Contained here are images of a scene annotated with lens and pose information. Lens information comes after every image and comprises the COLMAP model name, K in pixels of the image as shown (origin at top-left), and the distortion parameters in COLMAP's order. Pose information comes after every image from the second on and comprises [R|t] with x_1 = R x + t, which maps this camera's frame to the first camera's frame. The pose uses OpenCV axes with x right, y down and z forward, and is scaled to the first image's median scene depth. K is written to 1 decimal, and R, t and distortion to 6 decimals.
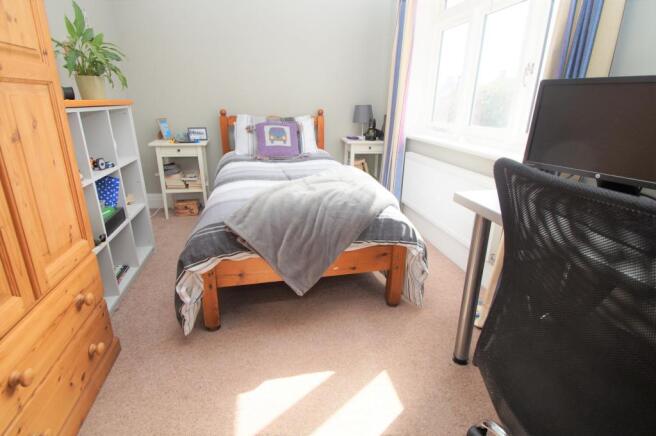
lens RADIAL K [[324.3, 0, 332.4], [0, 324.3, 209.1], [0, 0, 1]] dist [-0.002972, -0.000271]
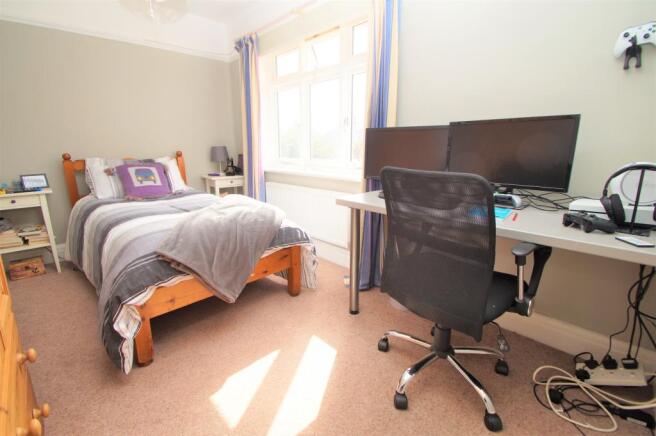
lens RADIAL K [[296.2, 0, 328.2], [0, 296.2, 210.7], [0, 0, 1]] dist [0.010355, -0.013414]
pose [[0.839304, -0.129642, 0.527979, -0.307999], [0.182622, 0.981952, -0.049193, 0.052044], [-0.512073, 0.137708, 0.847831, -0.123809]]
